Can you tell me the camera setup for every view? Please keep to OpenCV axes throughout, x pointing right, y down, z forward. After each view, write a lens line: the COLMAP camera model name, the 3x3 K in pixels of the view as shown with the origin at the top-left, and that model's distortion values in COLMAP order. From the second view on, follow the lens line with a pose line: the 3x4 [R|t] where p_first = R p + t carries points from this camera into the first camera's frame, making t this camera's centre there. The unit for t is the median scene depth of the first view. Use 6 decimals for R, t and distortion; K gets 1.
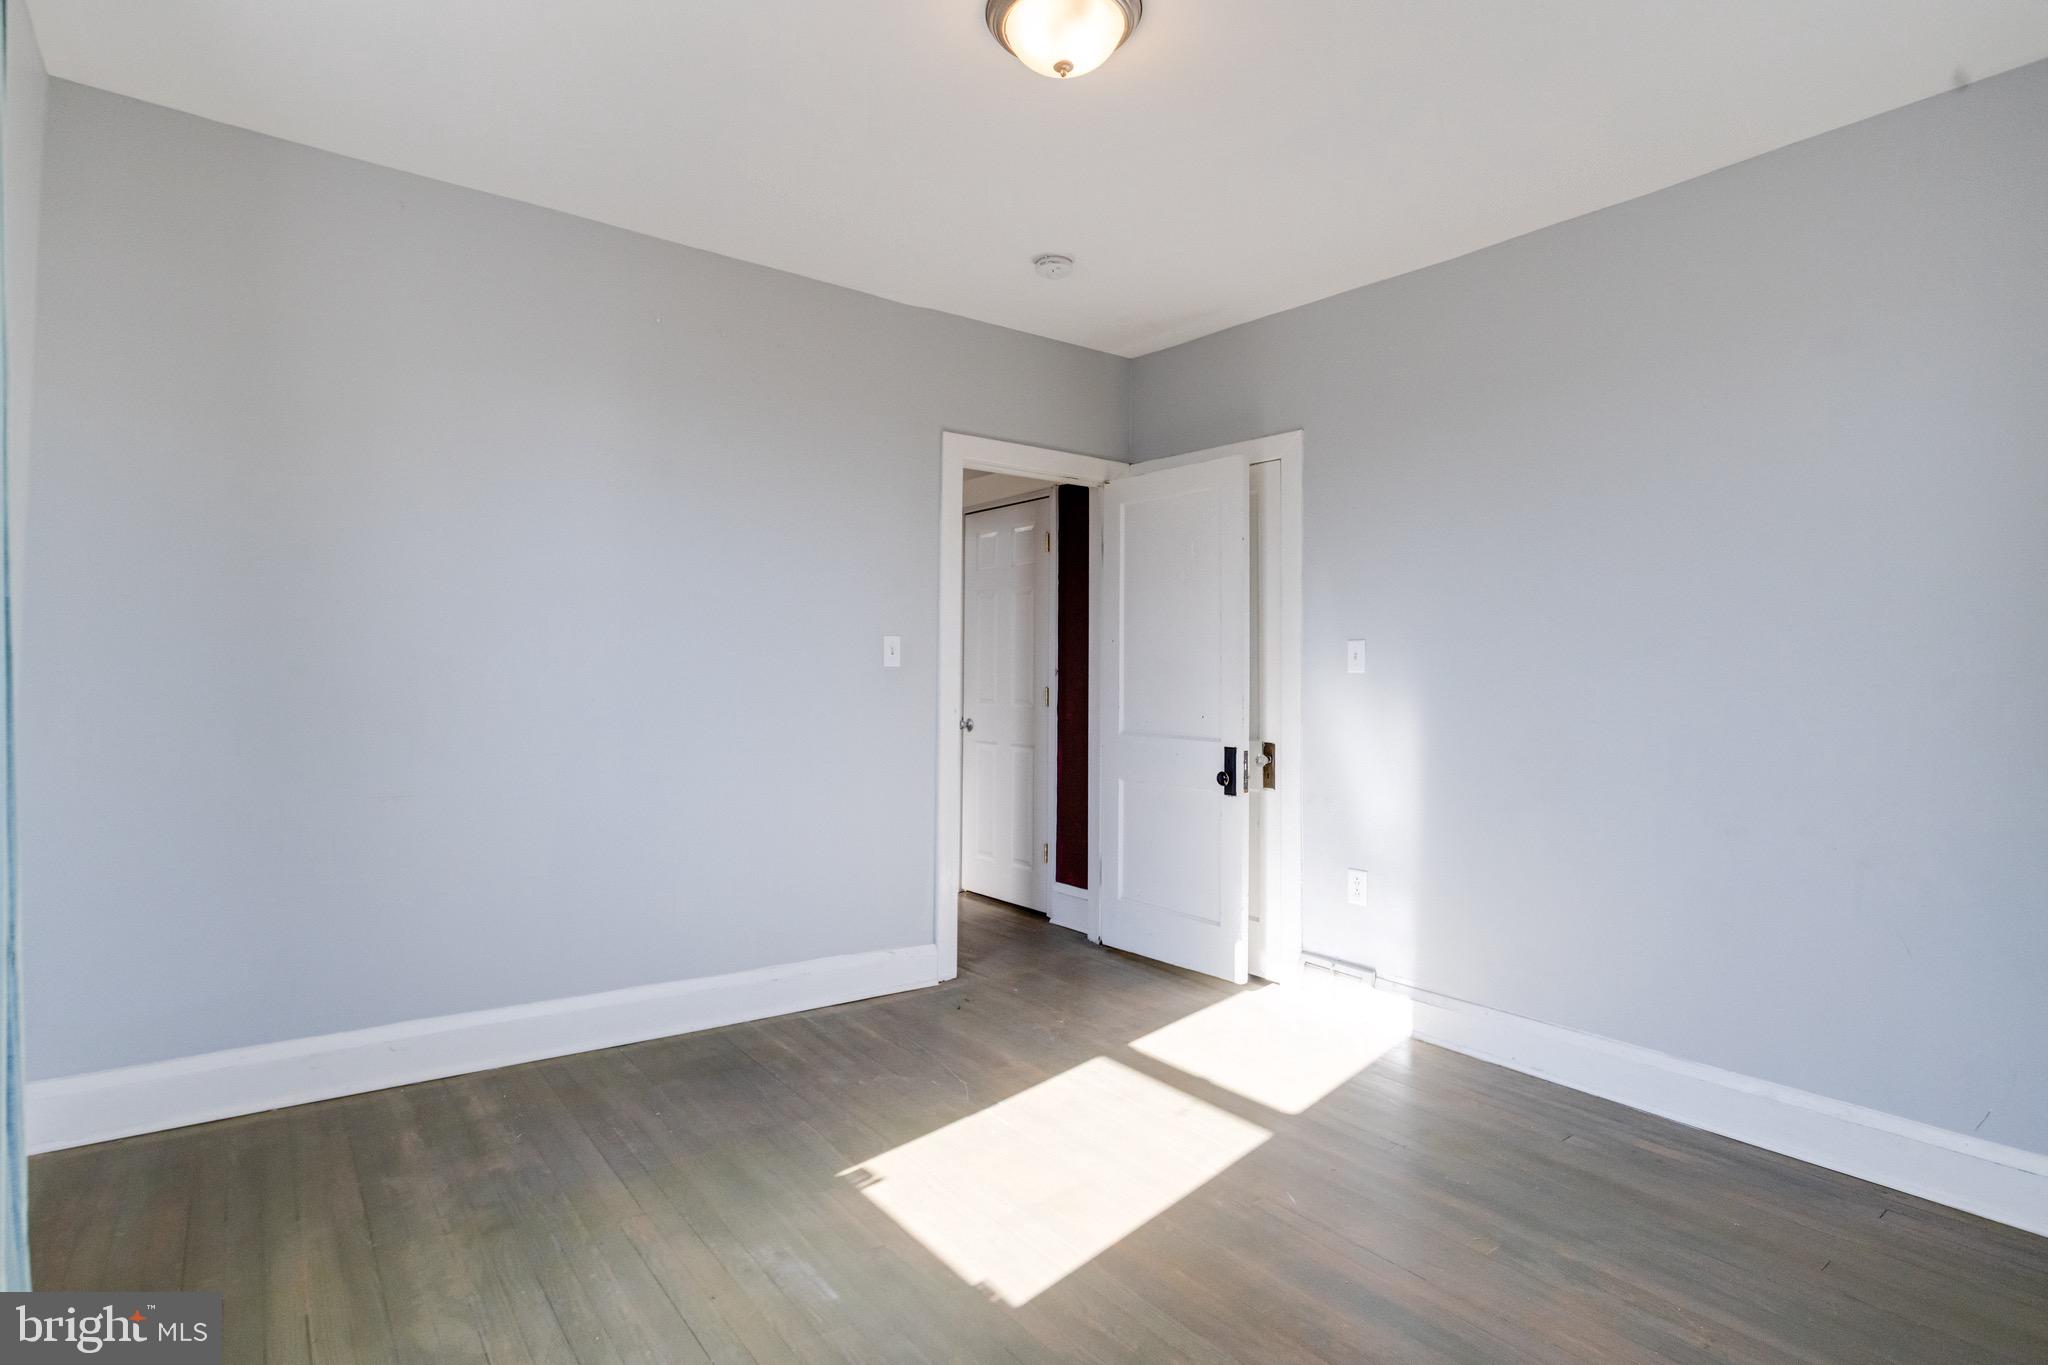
lens RADIAL K [[988.0, 0, 1007.2], [0, 988.0, 678.0], [0, 0, 1]] dist [-0.054955, 0.030114]
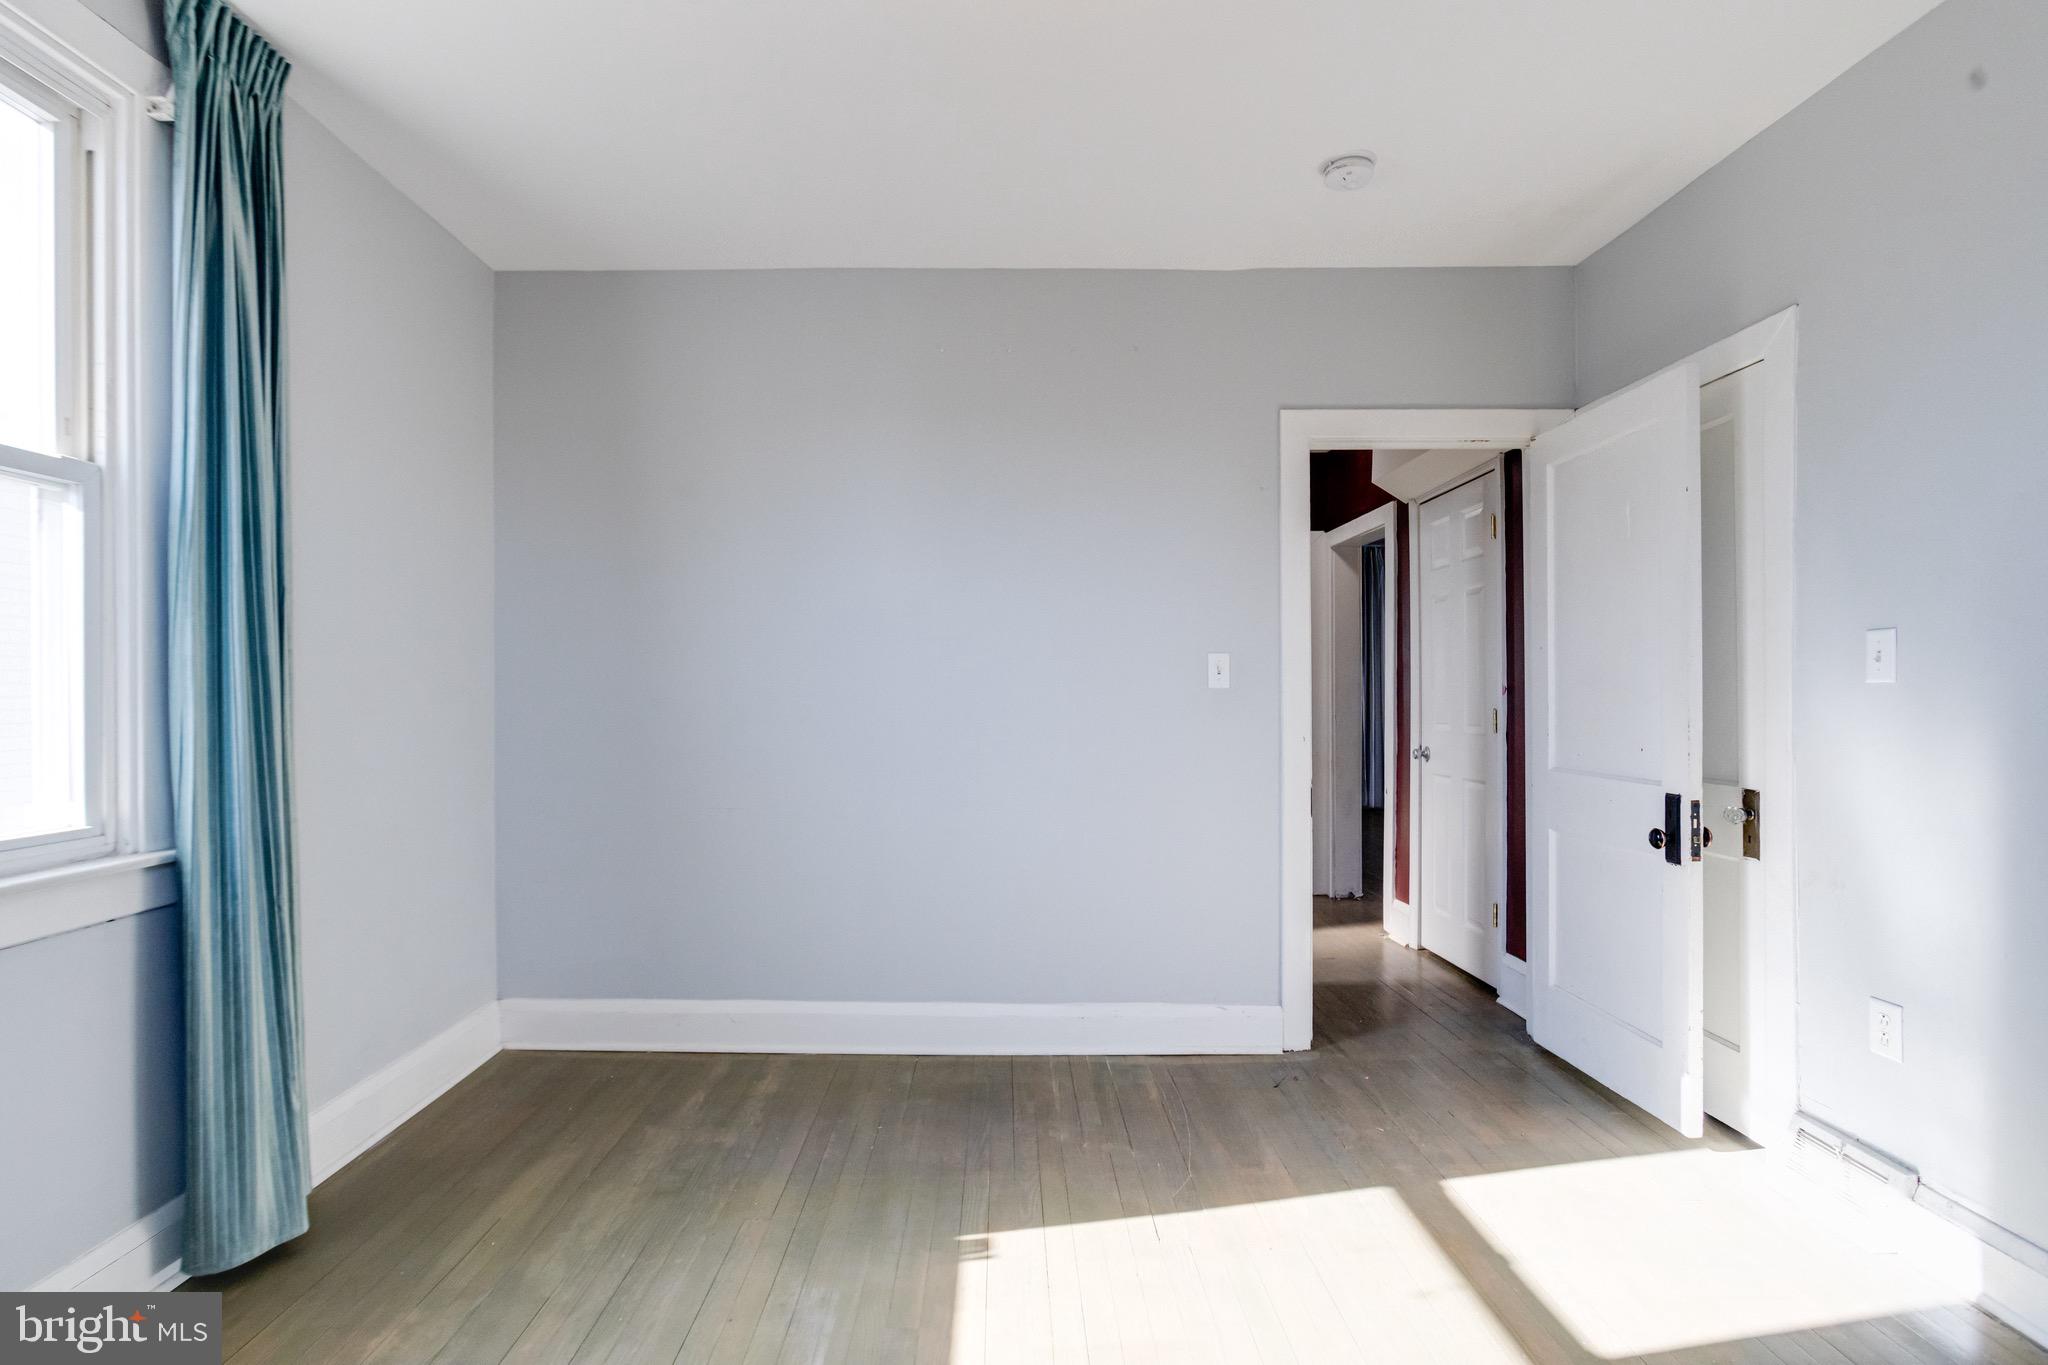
lens RADIAL K [[982.6, 0, 1017.4], [0, 982.6, 725.9], [0, 0, 1]] dist [-0.037015, 0.017567]
pose [[0.808749, 0.001095, -0.588152, 0.266010], [0.014301, 0.999666, 0.021525, 0.000989], [0.587979, -0.025819, 0.808464, 0.186307]]
